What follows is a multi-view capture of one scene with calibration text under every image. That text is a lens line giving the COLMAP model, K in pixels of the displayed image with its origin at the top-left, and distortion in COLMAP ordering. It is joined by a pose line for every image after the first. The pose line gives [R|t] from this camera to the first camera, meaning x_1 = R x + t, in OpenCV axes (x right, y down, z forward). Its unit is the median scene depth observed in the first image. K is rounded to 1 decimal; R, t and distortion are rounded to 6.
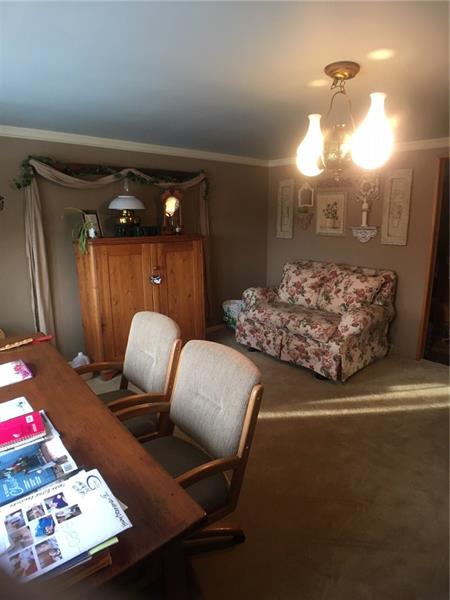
lens RADIAL K [[367.4, 0, 236.8], [0, 367.4, 297.2], [0, 0, 1]] dist [-0.052926, 0.000220]
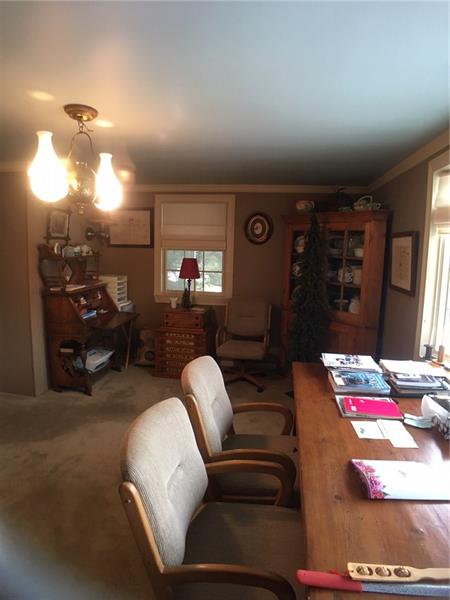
lens RADIAL K [[367.4, 0, 236.8], [0, 367.4, 297.2], [0, 0, 1]] dist [-0.052926, 0.000220]
pose [[-0.690361, -0.107039, 0.715503, -1.090423], [0.133581, 0.953130, 0.271476, -0.420118], [-0.711026, 0.282994, -0.643705, 1.873216]]
